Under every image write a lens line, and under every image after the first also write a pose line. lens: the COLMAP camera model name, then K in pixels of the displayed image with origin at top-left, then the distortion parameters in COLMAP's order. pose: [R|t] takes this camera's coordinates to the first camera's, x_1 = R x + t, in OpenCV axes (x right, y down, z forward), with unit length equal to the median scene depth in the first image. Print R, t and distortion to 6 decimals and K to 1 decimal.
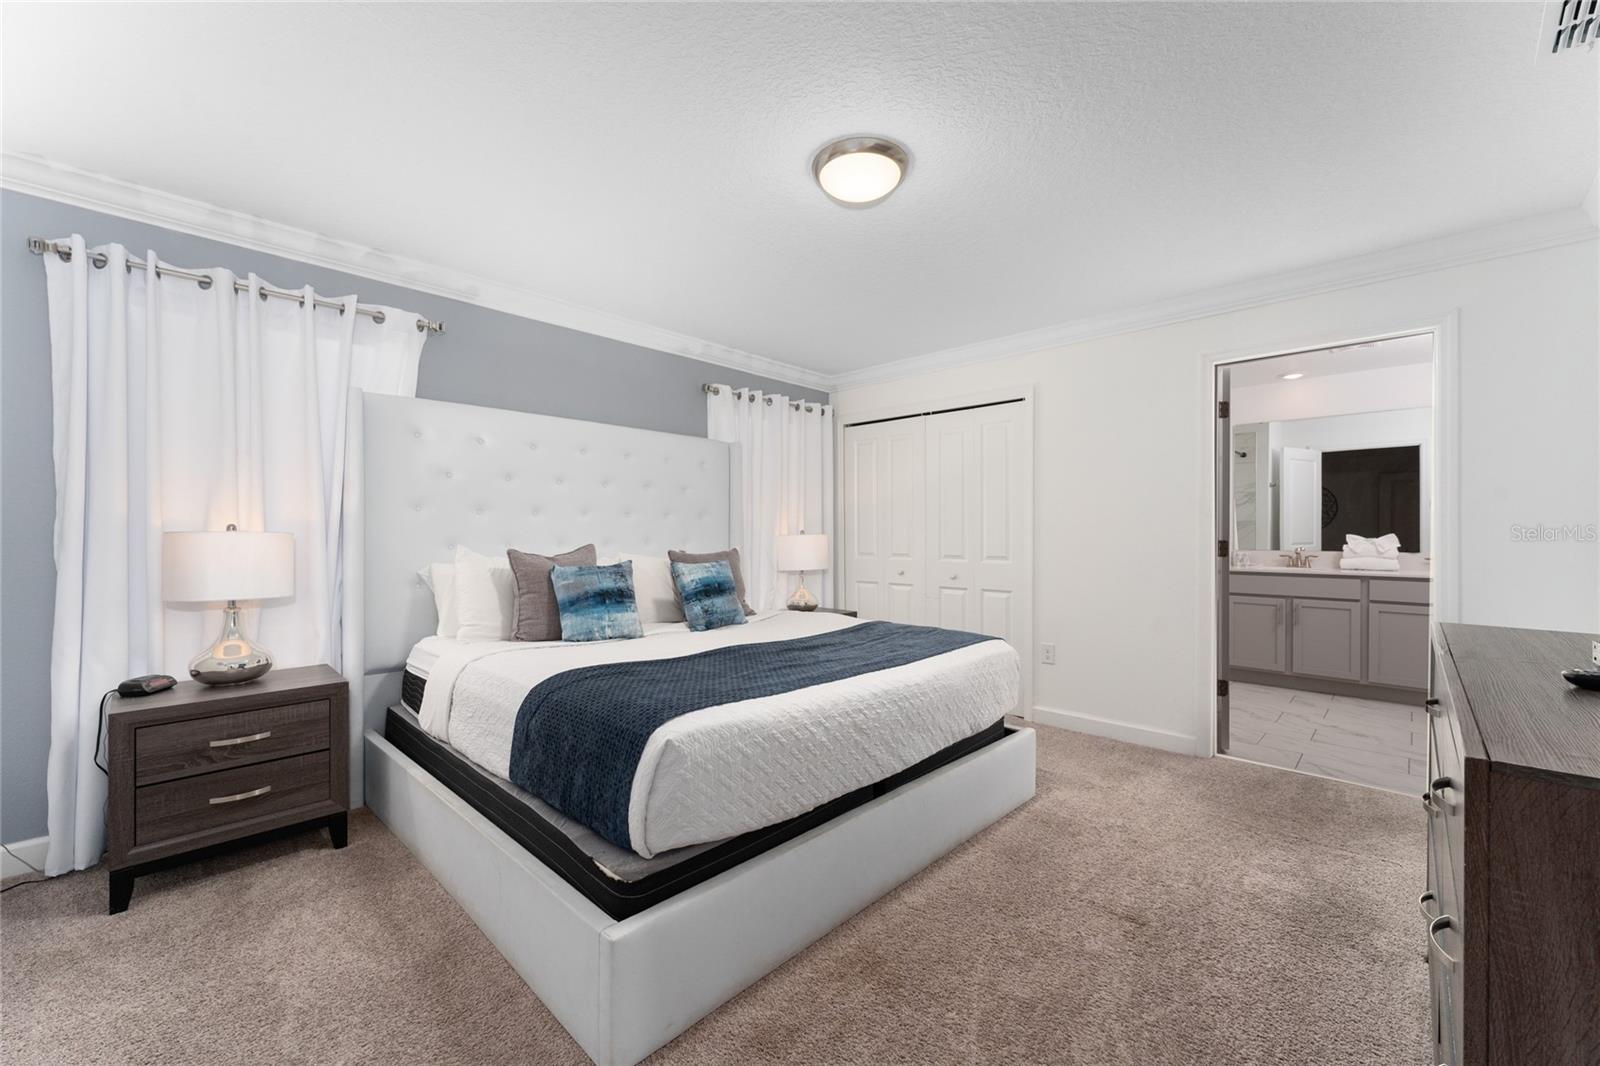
lens RADIAL K [[637.5, 0, 798.7], [0, 637.5, 536.8], [0, 0, 1]] dist [0.004414, 0.000489]
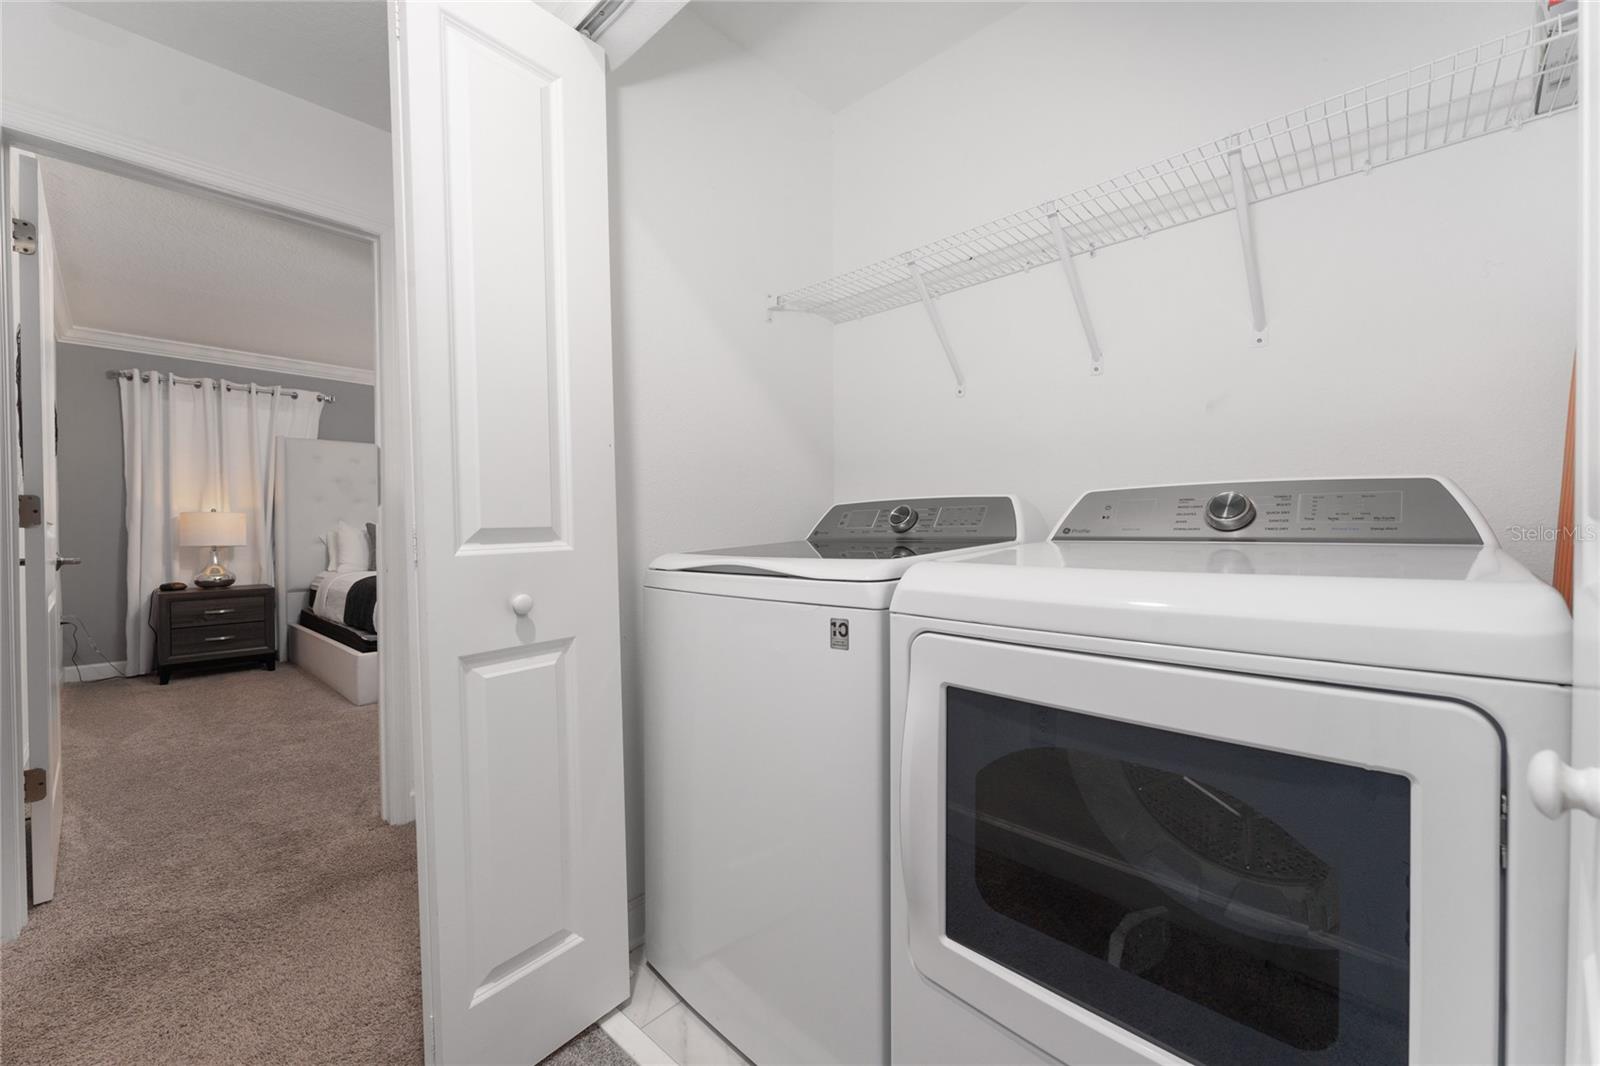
lens RADIAL K [[637.5, 0, 802.0], [0, 637.5, 535.3], [0, 0, 1]] dist [0.004414, 0.000489]
pose [[0.999859, -0.009847, 0.013593, 0.928613], [0.009780, 0.999940, 0.005020, 0.071688], [-0.013642, -0.004886, 0.999895, -1.030513]]
